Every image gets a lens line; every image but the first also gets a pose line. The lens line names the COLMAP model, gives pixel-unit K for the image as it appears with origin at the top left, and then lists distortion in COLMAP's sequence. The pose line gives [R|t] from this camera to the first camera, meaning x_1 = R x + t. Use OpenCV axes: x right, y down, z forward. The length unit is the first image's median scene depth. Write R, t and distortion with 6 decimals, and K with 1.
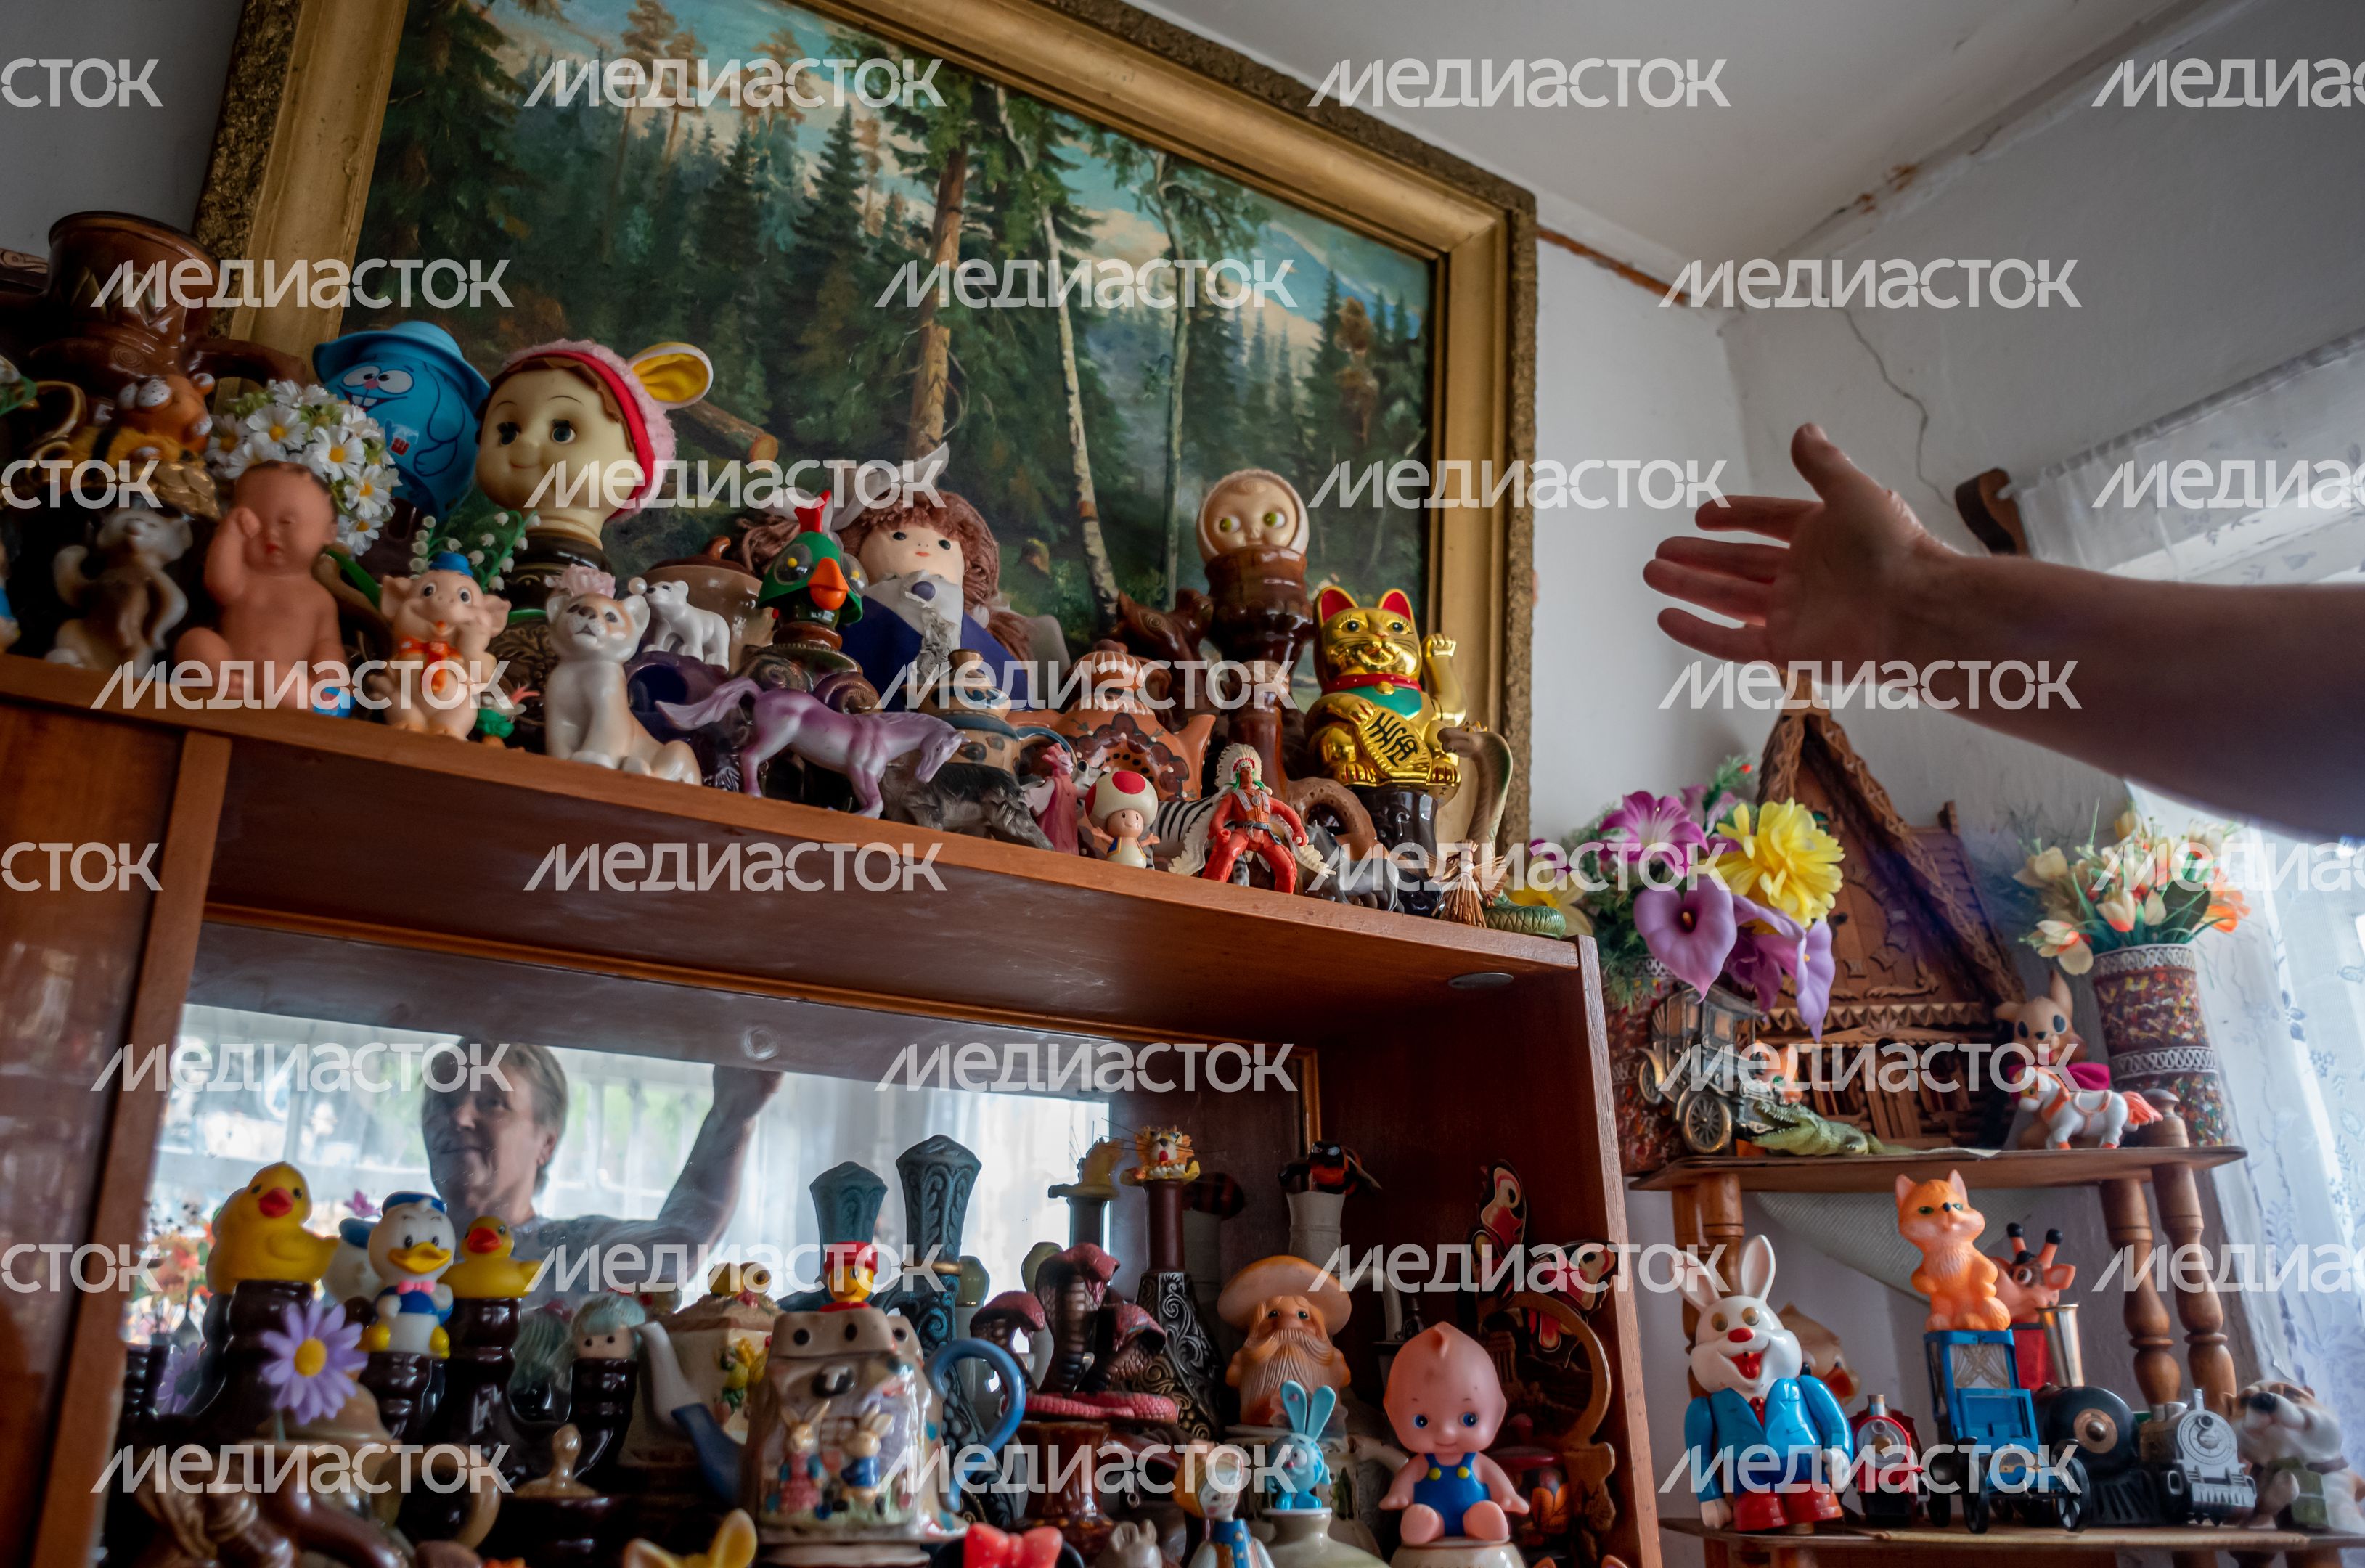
lens RADIAL K [[1739.8, 0, 1182.5], [0, 1739.8, 784.0], [0, 0, 1]] dist [-0.106076, 0.148611]
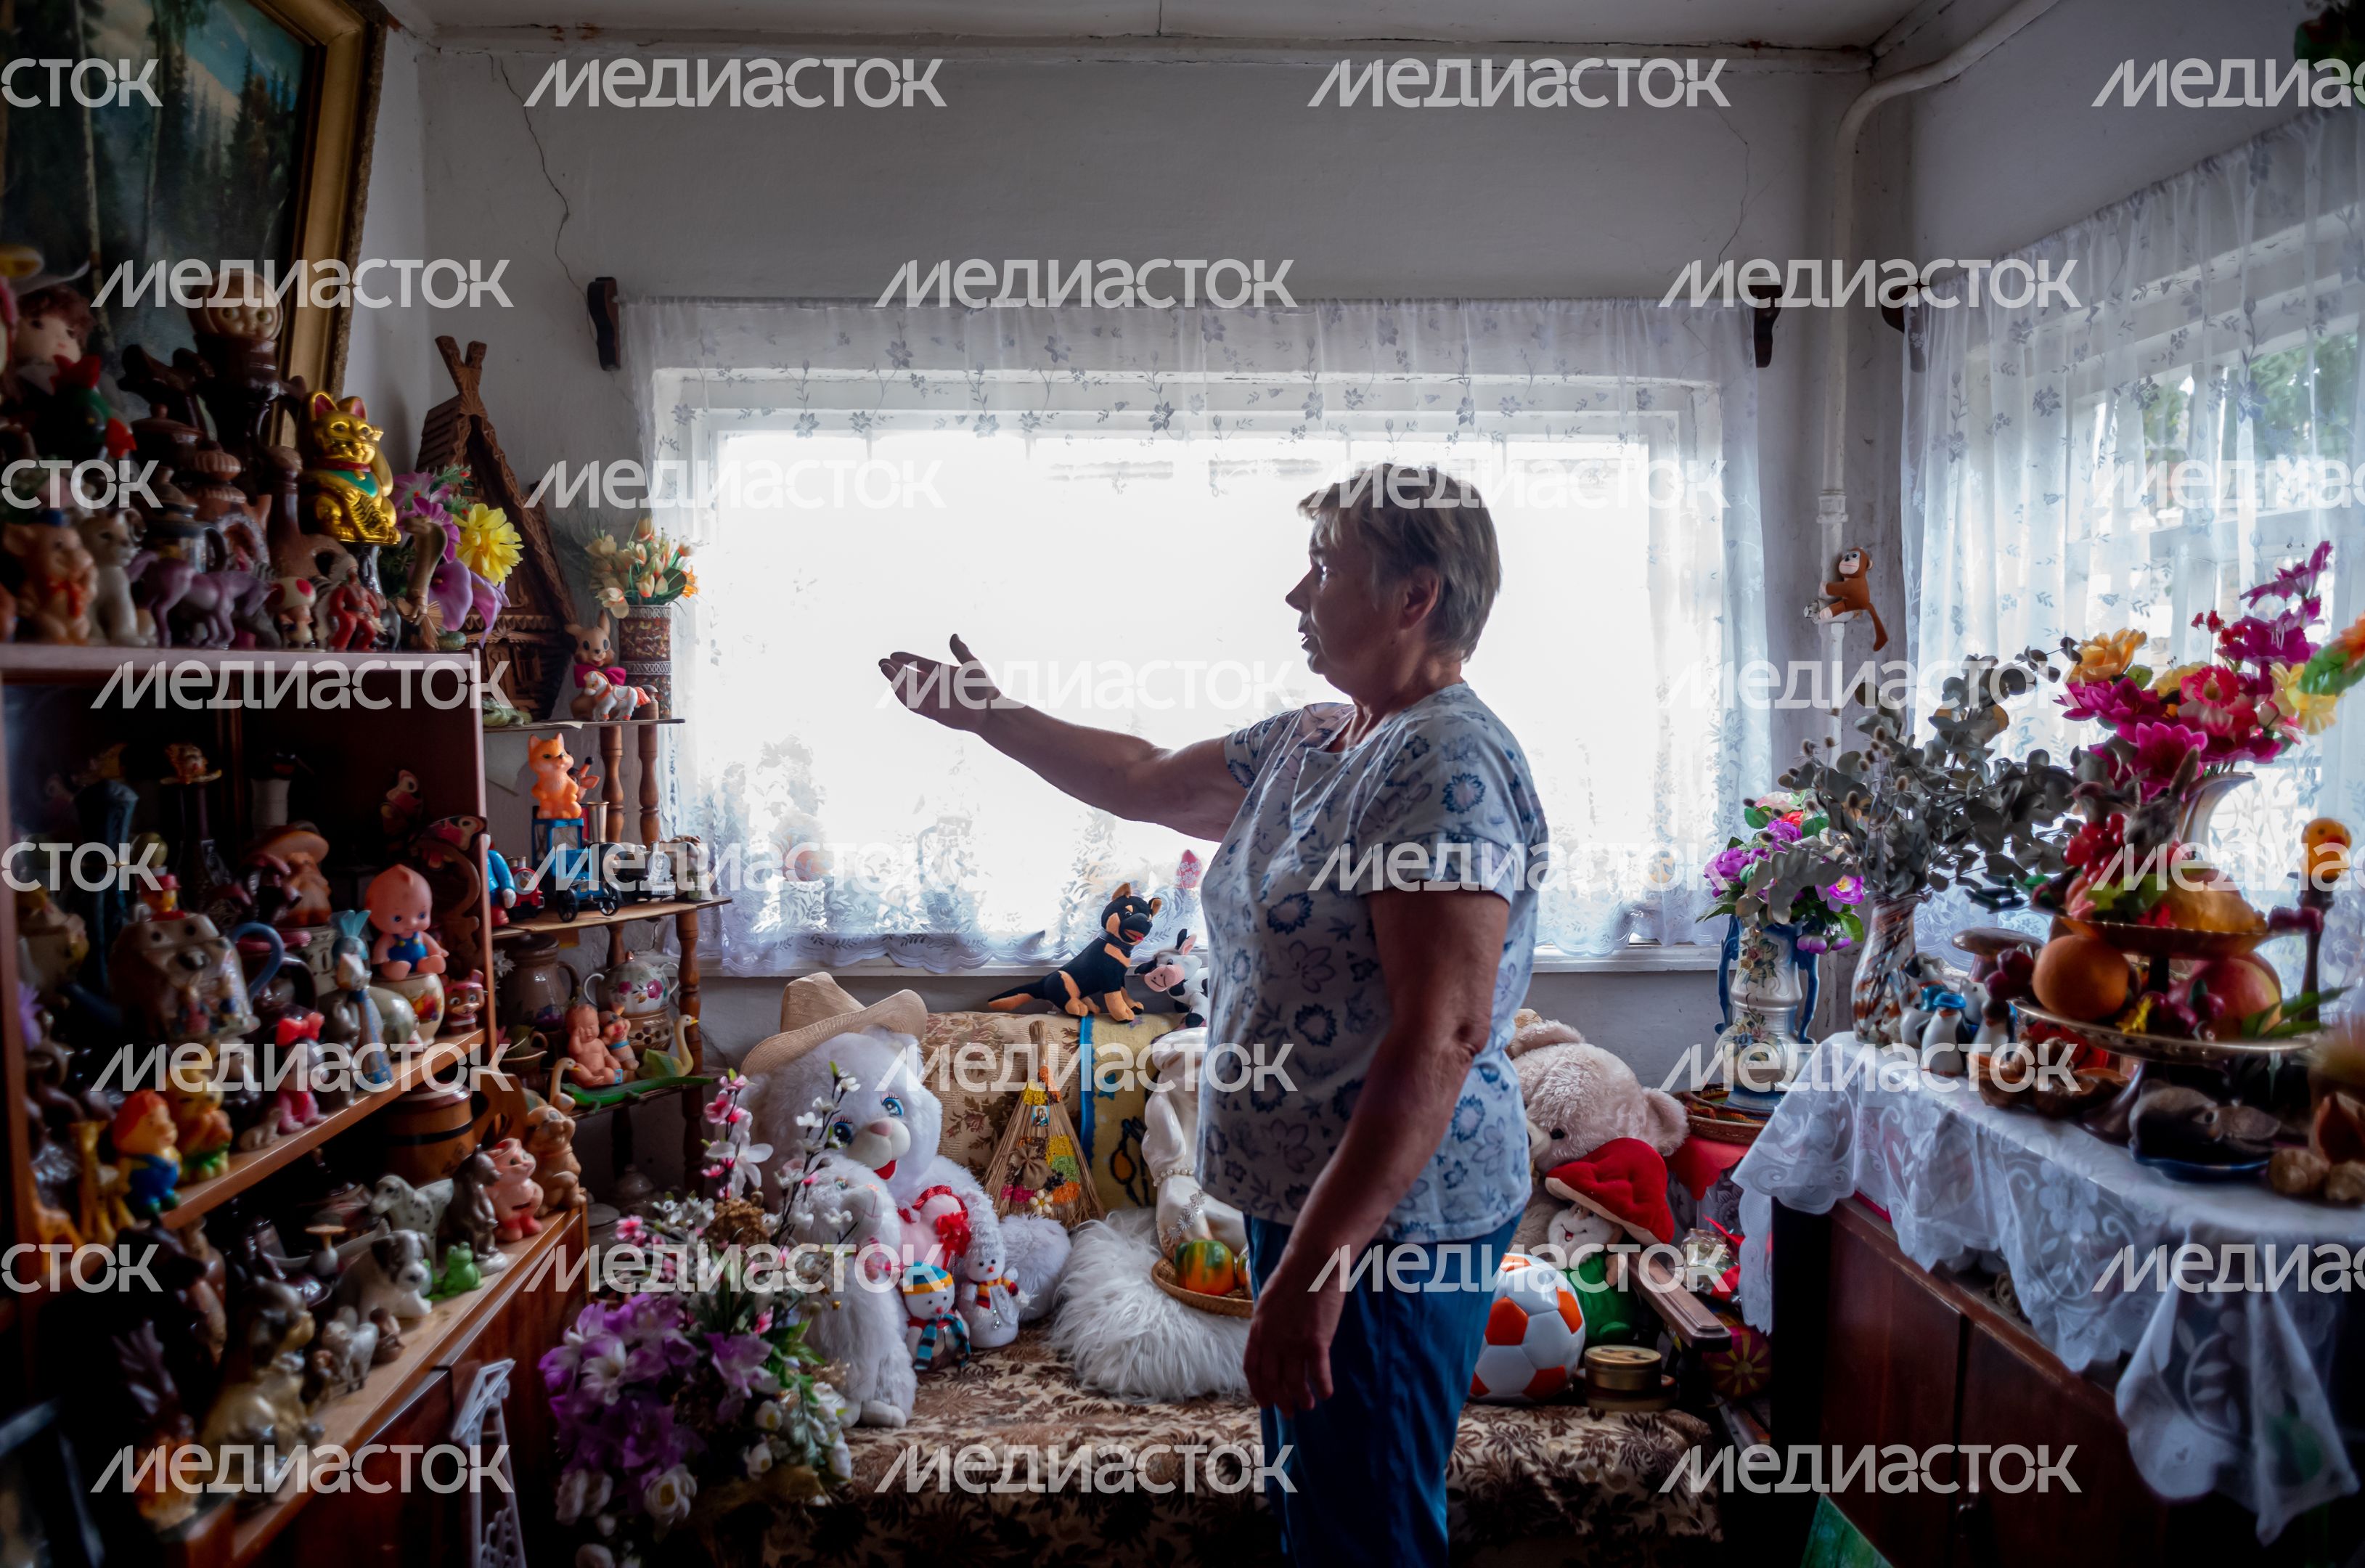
lens RADIAL K [[1610.1, 0, 1182.5], [0, 1610.1, 784.0], [0, 0, 1]] dist [-0.093992, 0.081059]
pose [[0.491754, -0.057622, 0.868826, -0.676053], [-0.308676, 0.921470, 0.235824, -0.318101], [-0.814185, -0.384153, 0.435350, -0.288774]]
